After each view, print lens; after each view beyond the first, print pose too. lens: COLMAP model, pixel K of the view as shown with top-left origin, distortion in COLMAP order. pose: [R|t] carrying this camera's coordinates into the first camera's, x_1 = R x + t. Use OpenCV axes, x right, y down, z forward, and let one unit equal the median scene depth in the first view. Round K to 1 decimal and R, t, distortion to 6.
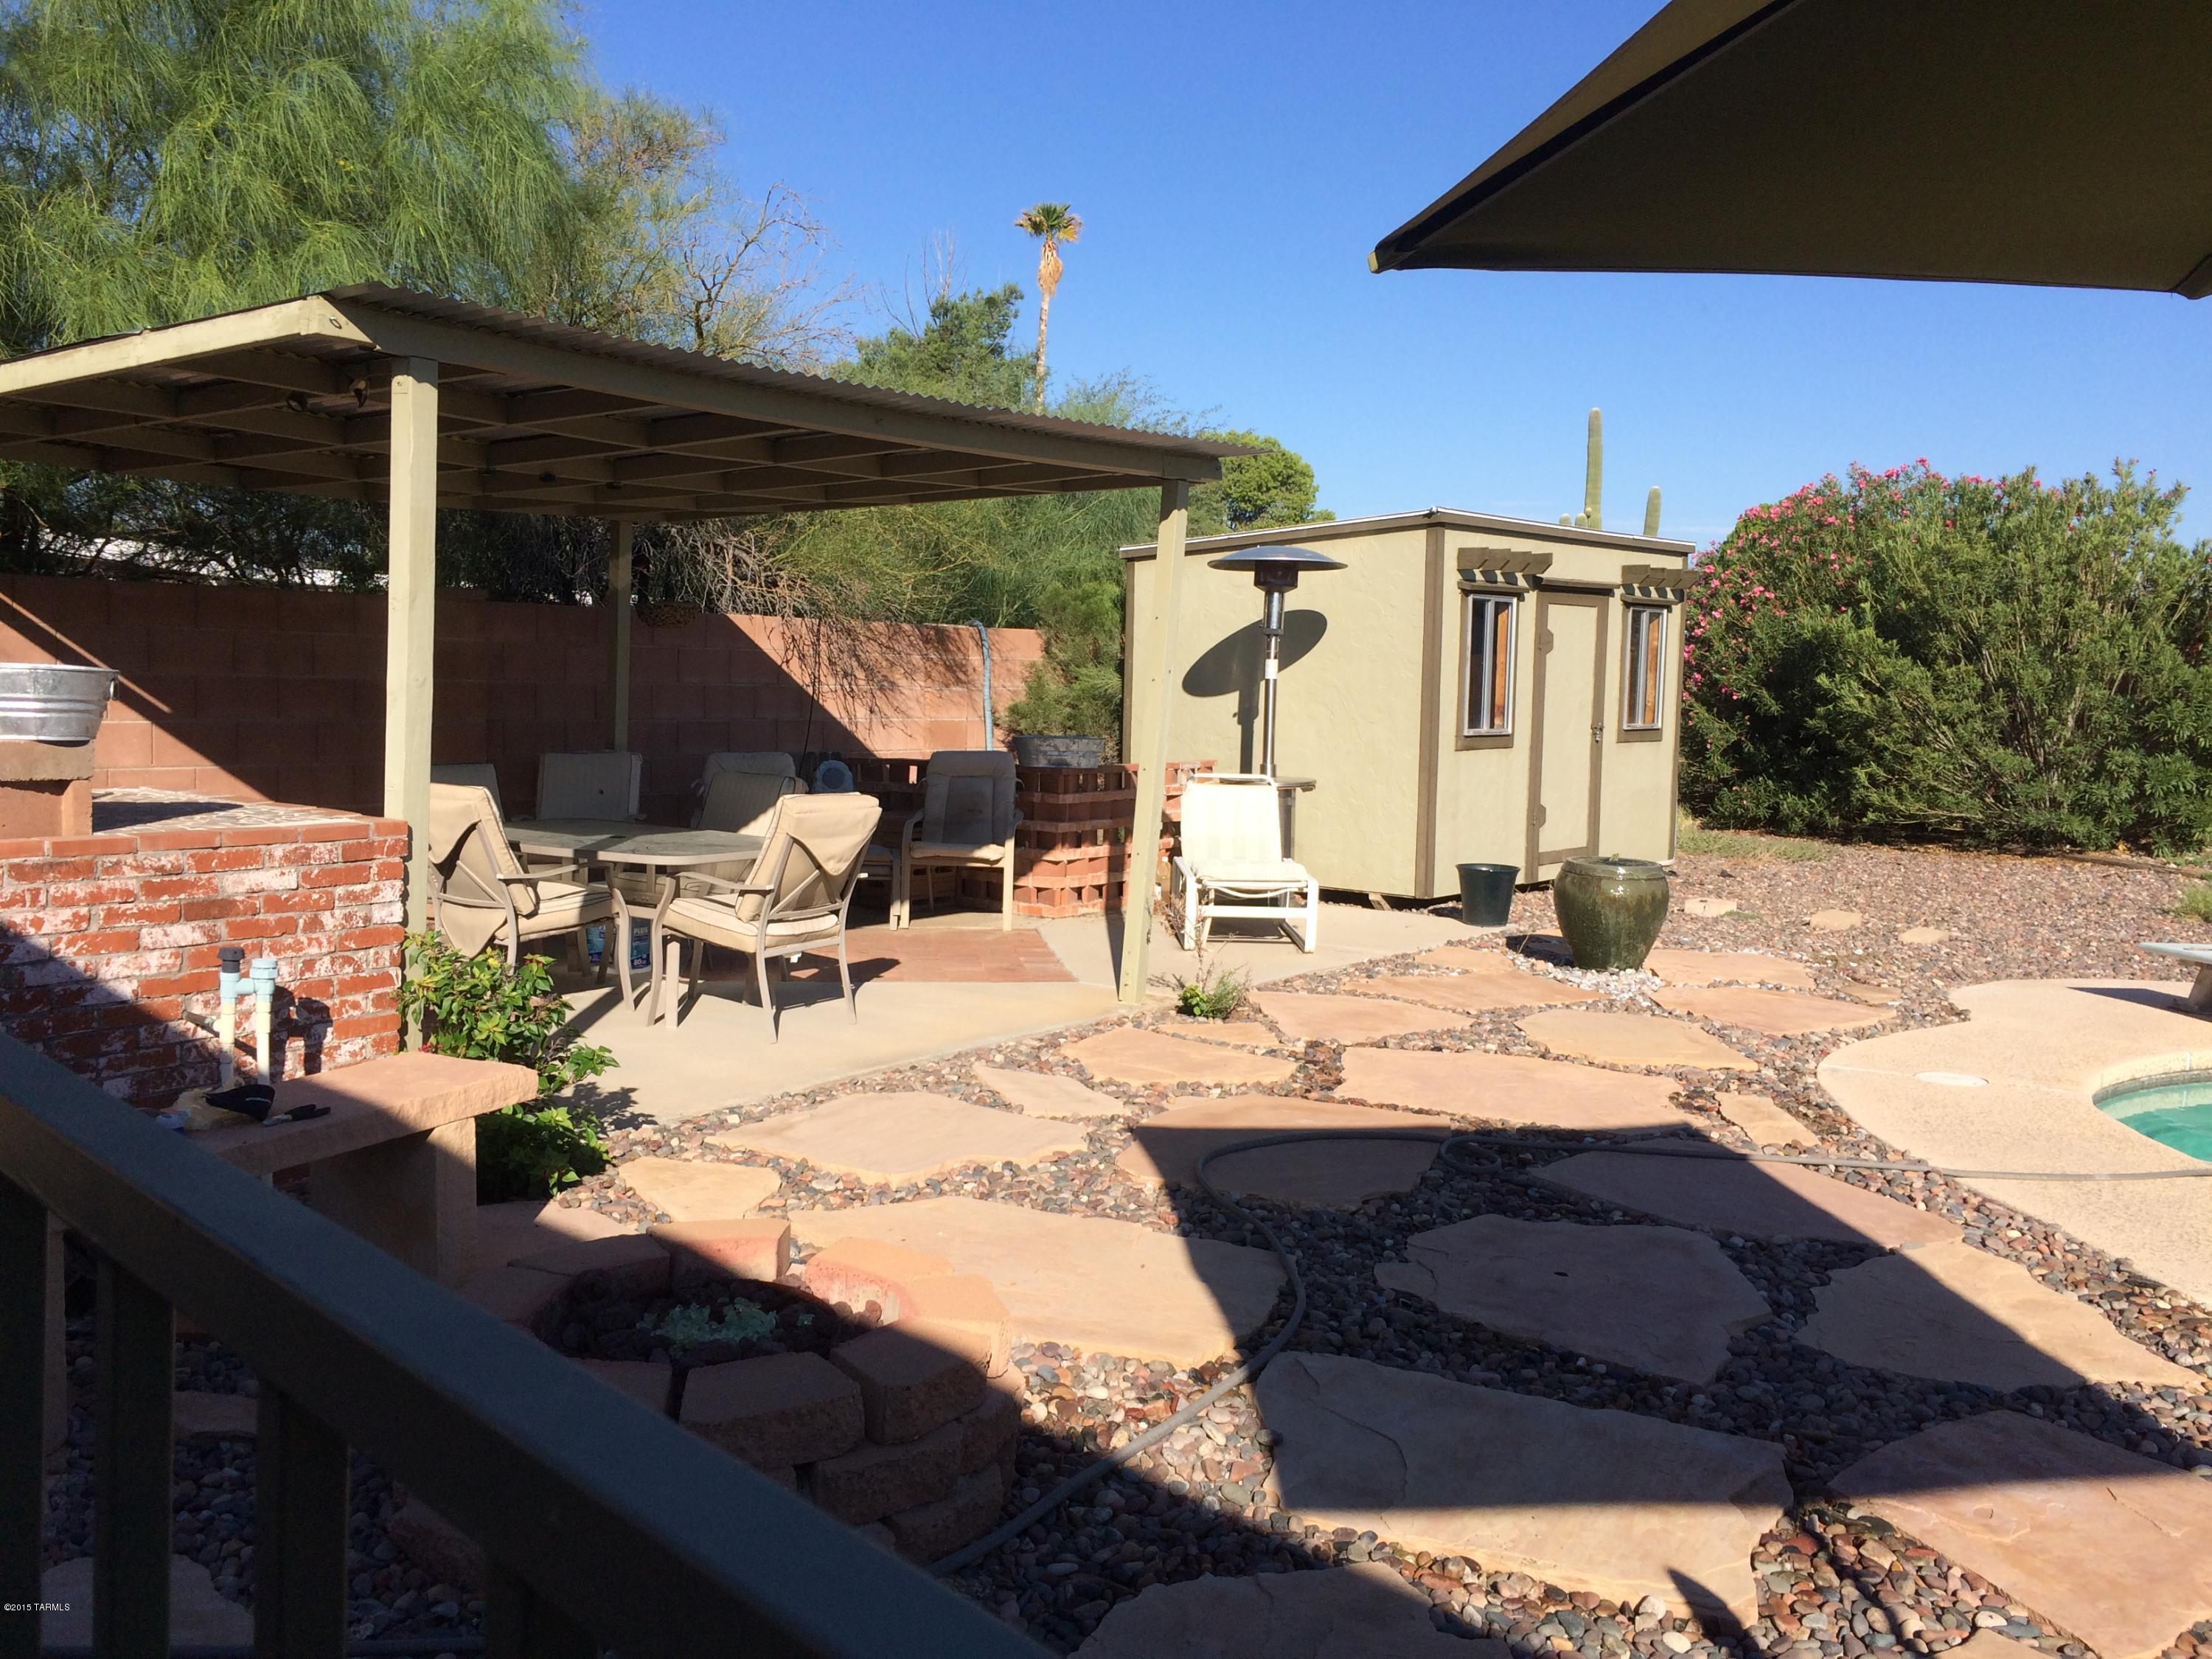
lens RADIAL K [[1890.7, 0, 1106.0], [0, 1890.7, 829.5], [0, 0, 1]] dist [0.095088, -0.149372]
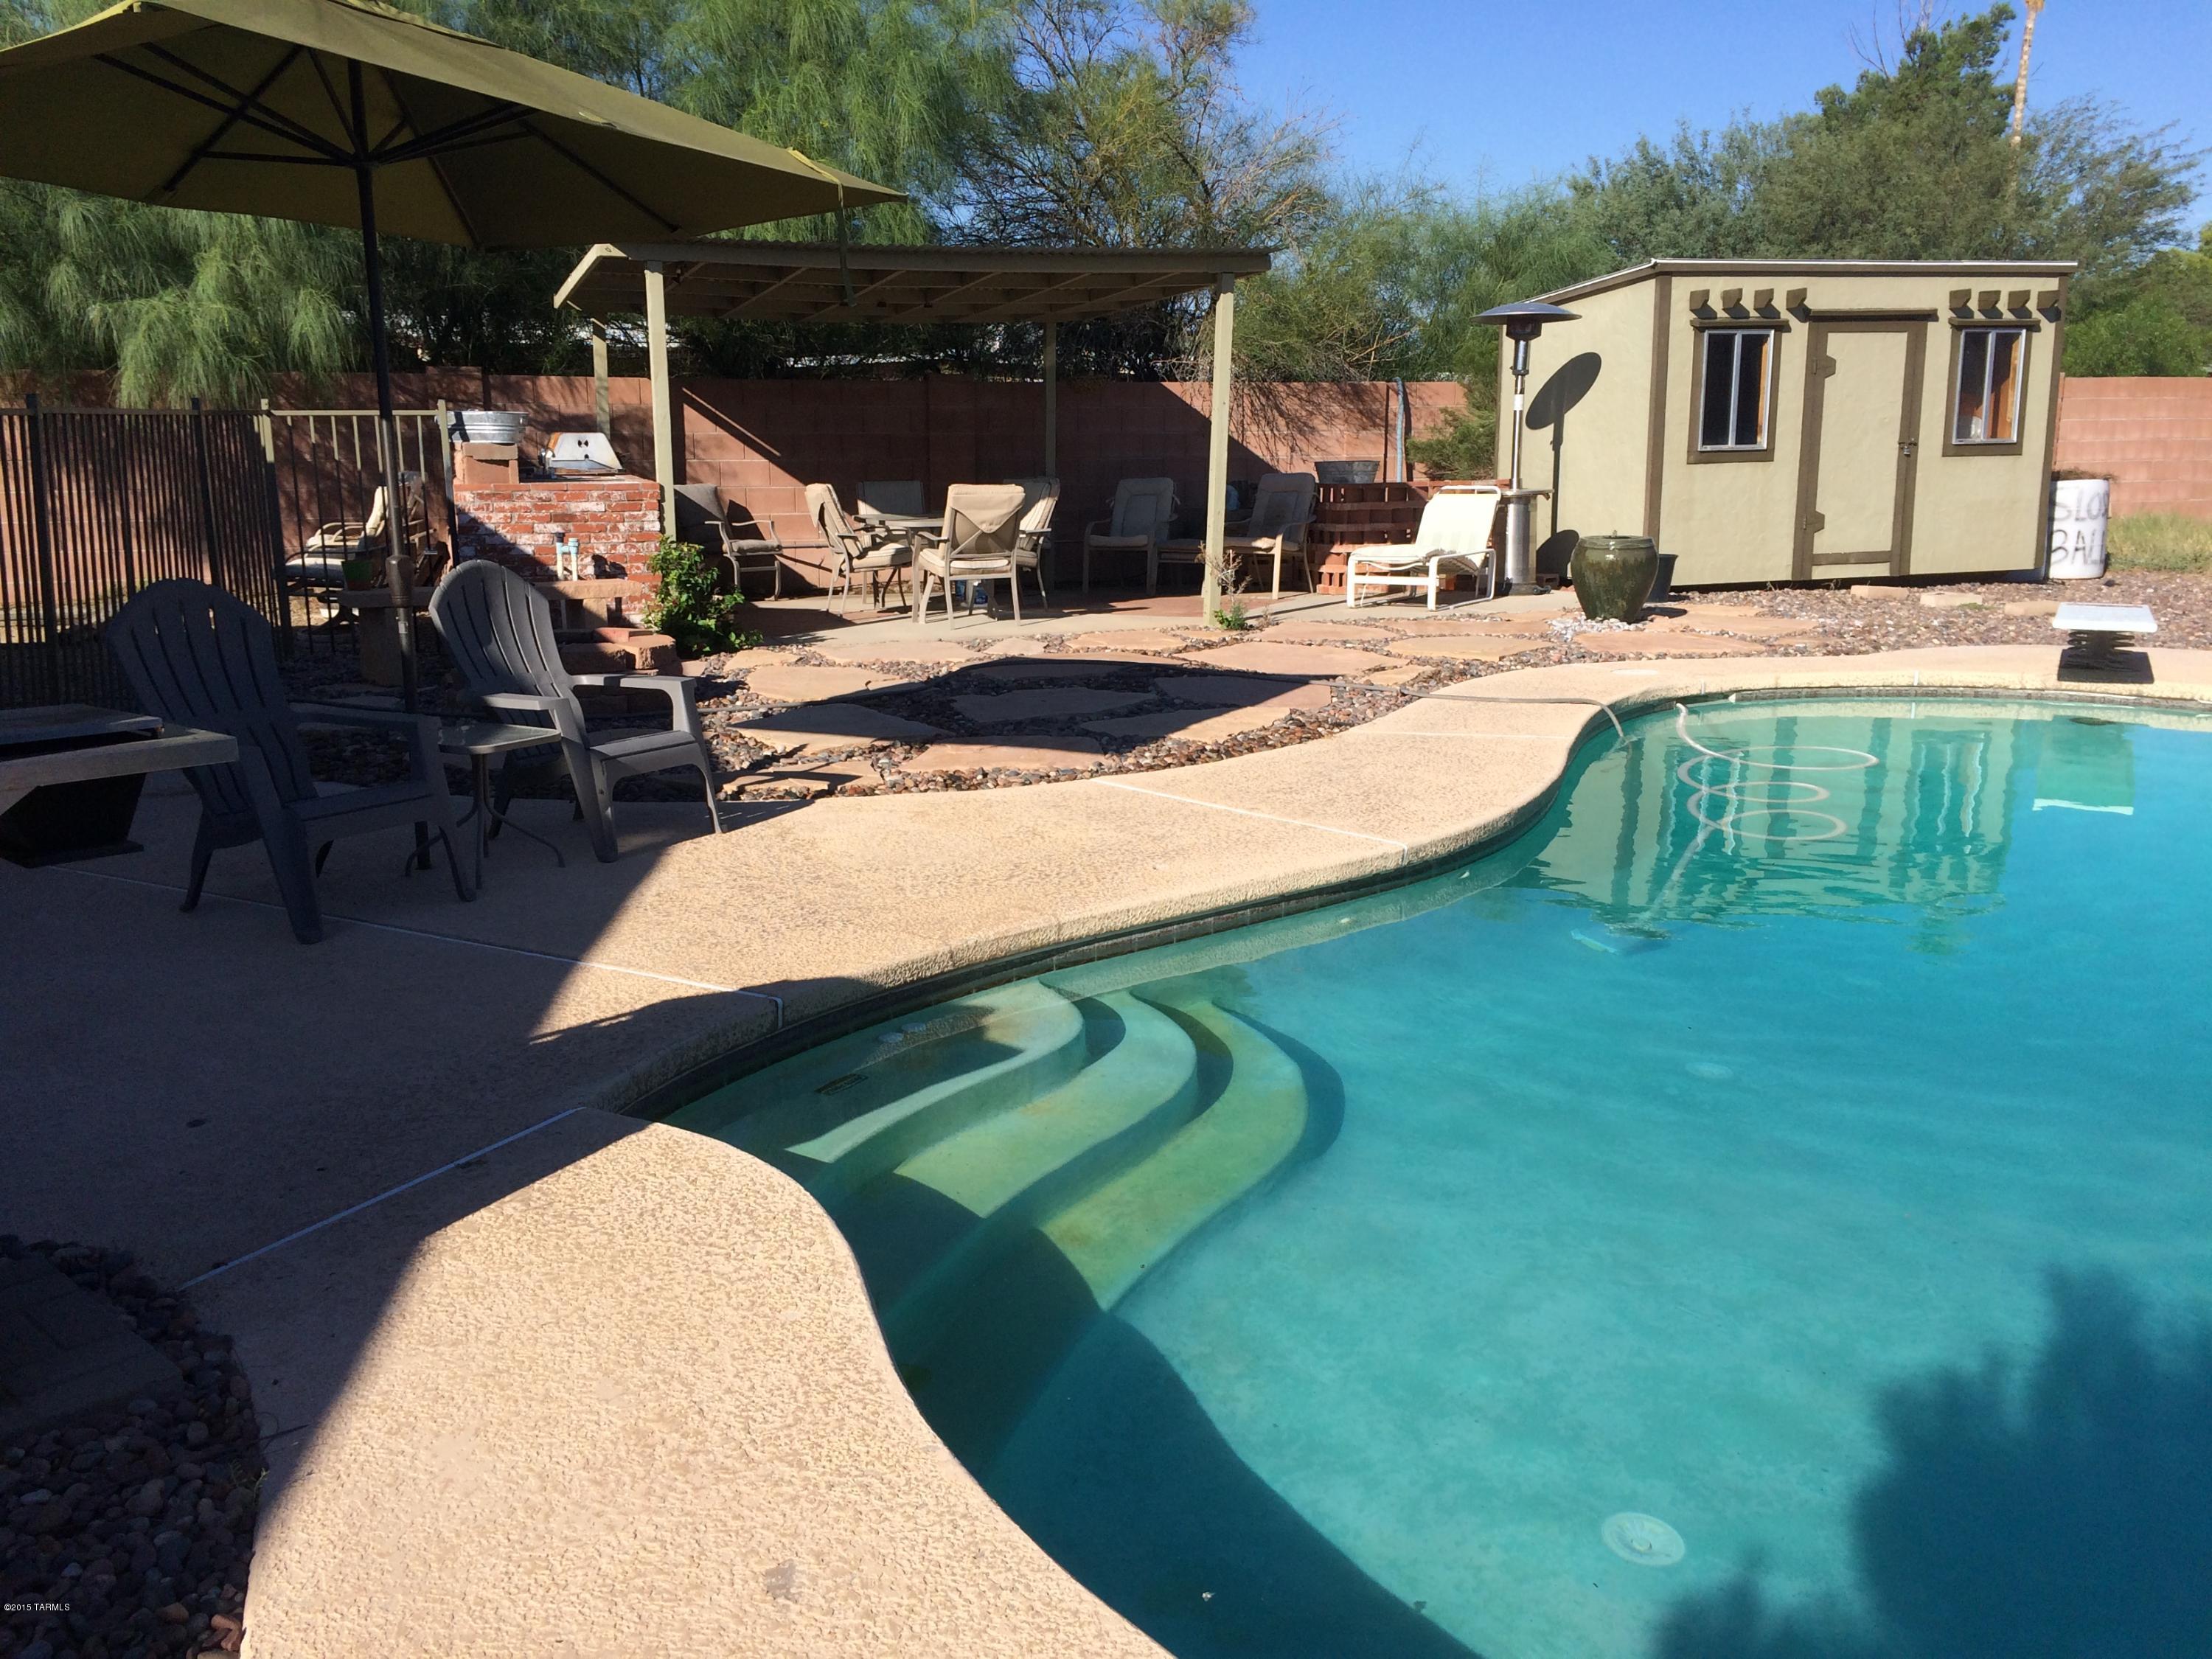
lens RADIAL K [[1884.5, 0, 1100.0], [0, 1884.5, 832.0], [0, 0, 1]] dist [0.098259, -0.140243]
pose [[0.838508, 0.077469, -0.539354, 0.523507], [-0.016769, 0.993042, 0.116564, 0.054472], [0.544632, -0.088695, 0.833972, -0.233076]]
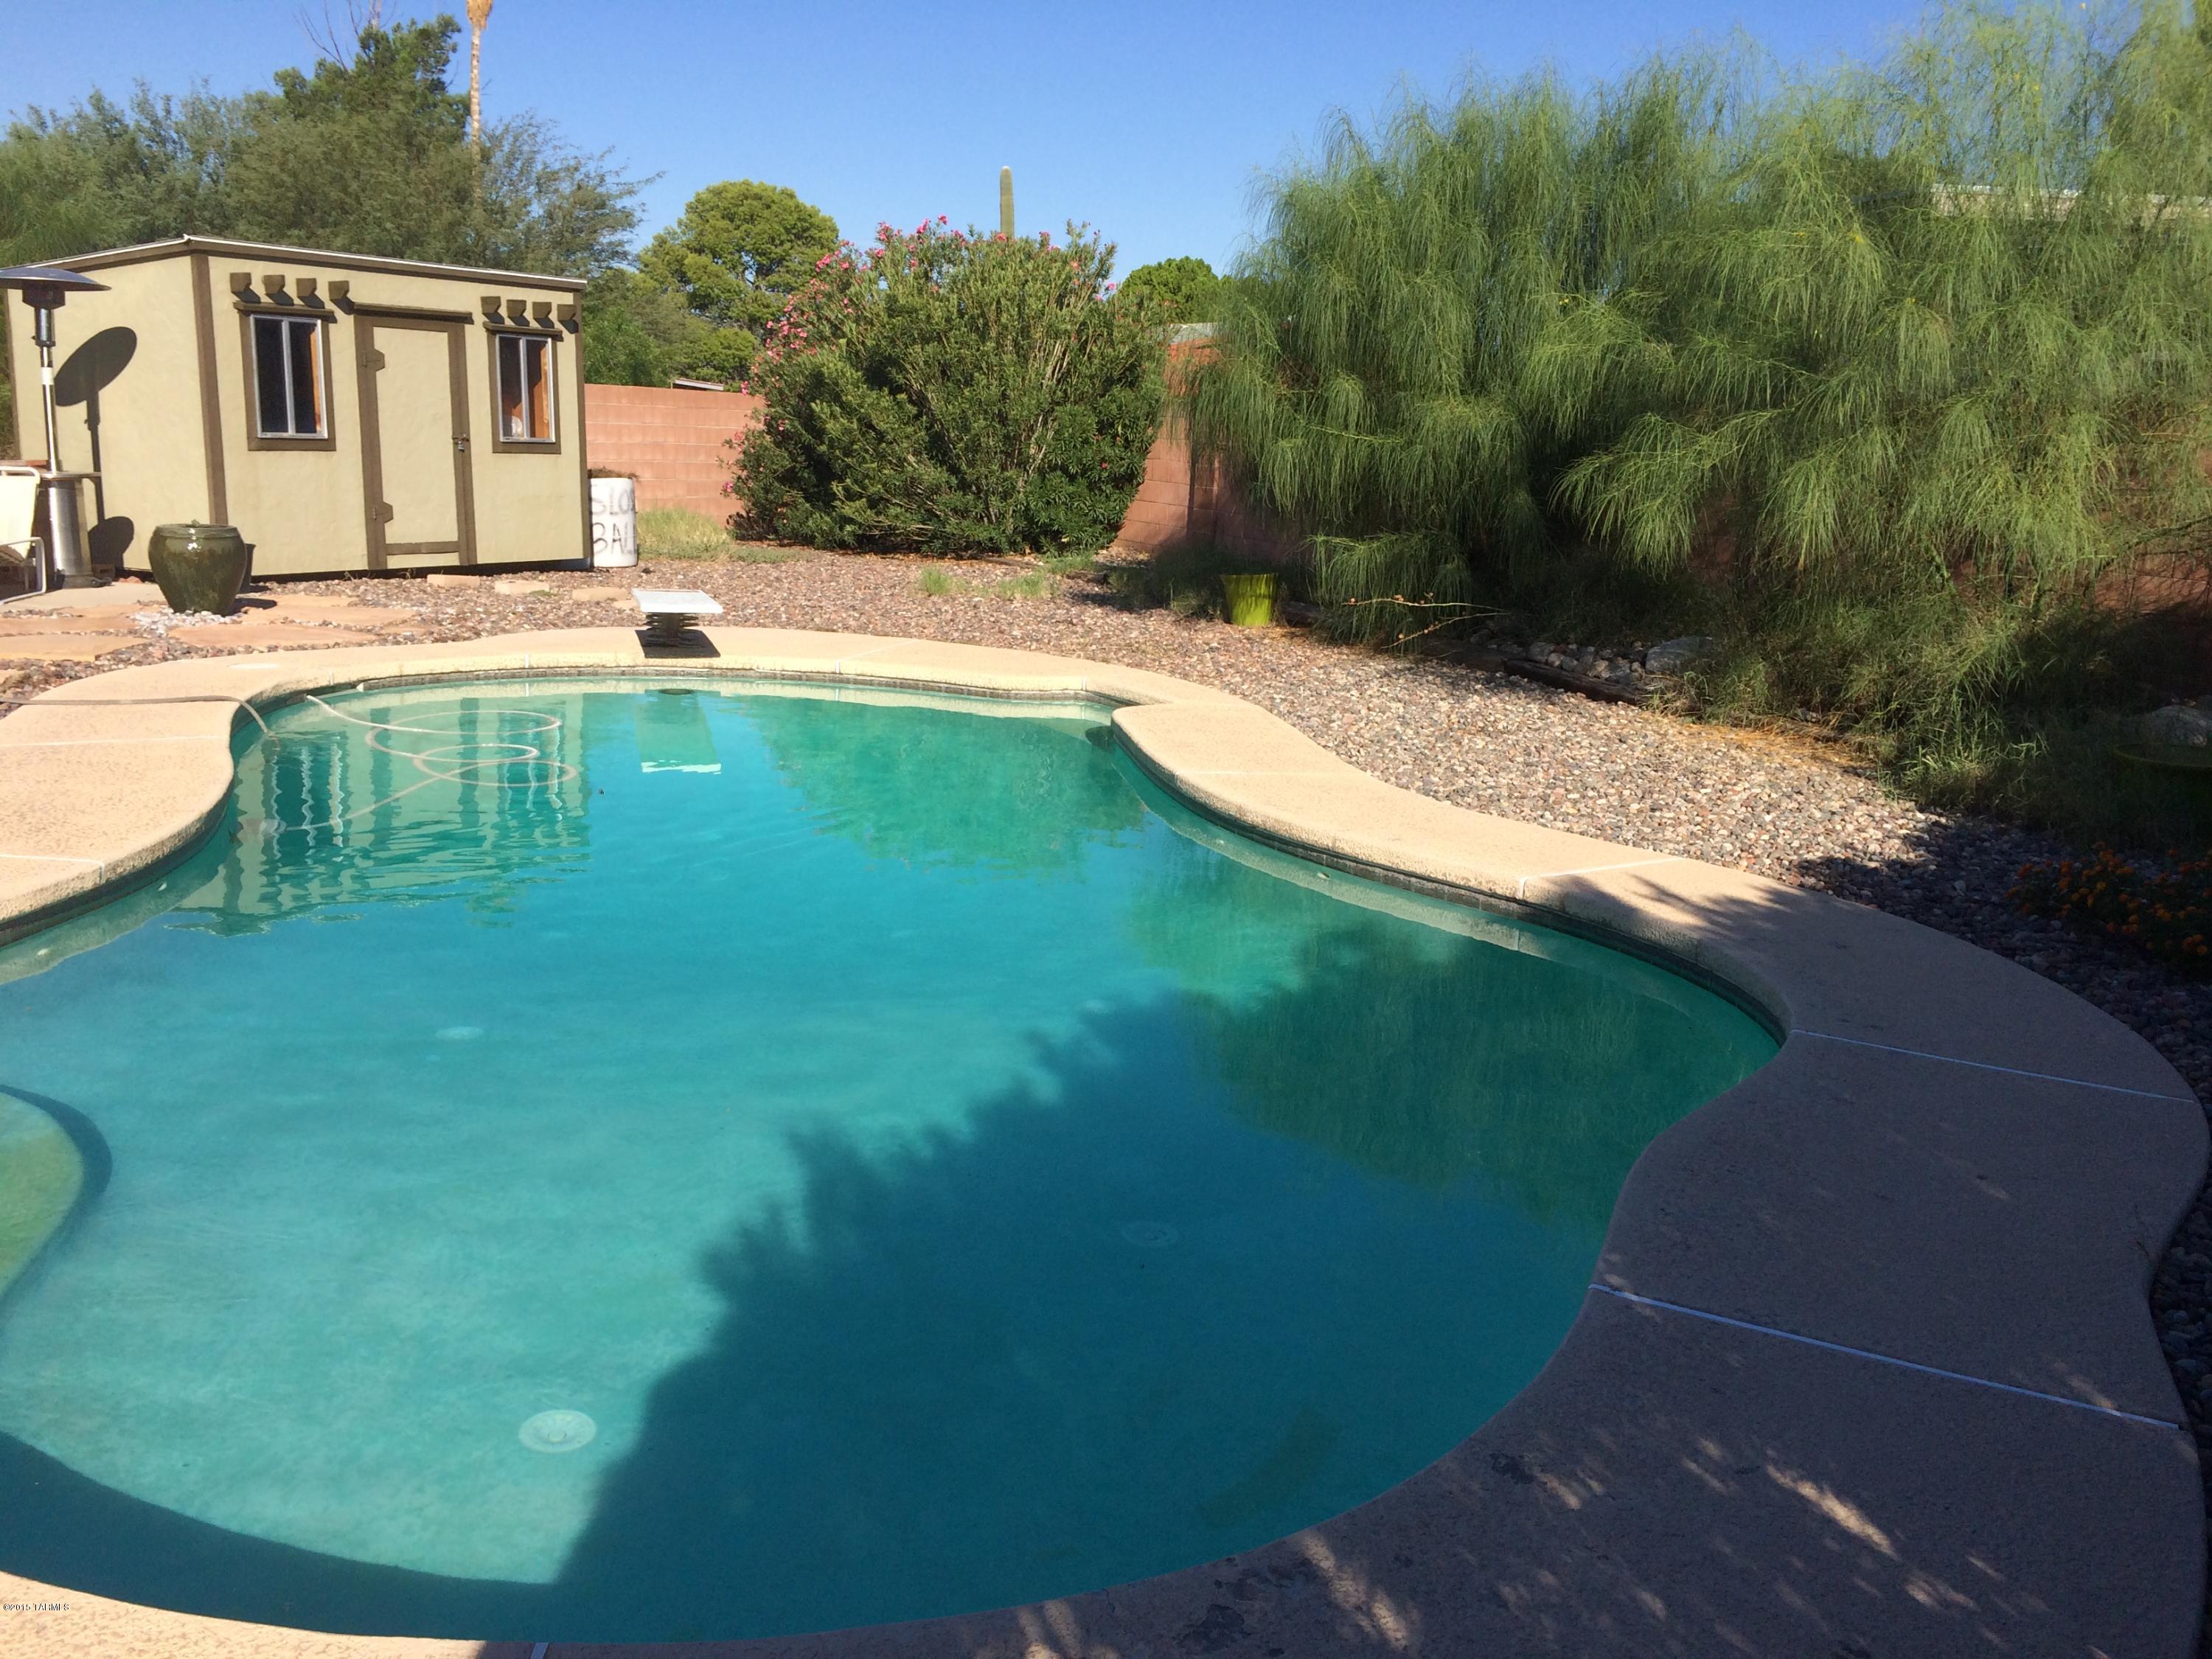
lens RADIAL K [[1890.7, 0, 1106.0], [0, 1890.7, 829.5], [0, 0, 1]] dist [0.095088, -0.149372]
pose [[0.986041, -0.030828, 0.163626, 0.487350], [0.011236, 0.992790, 0.119340, 0.053805], [-0.166126, -0.115836, 0.979278, -0.271065]]
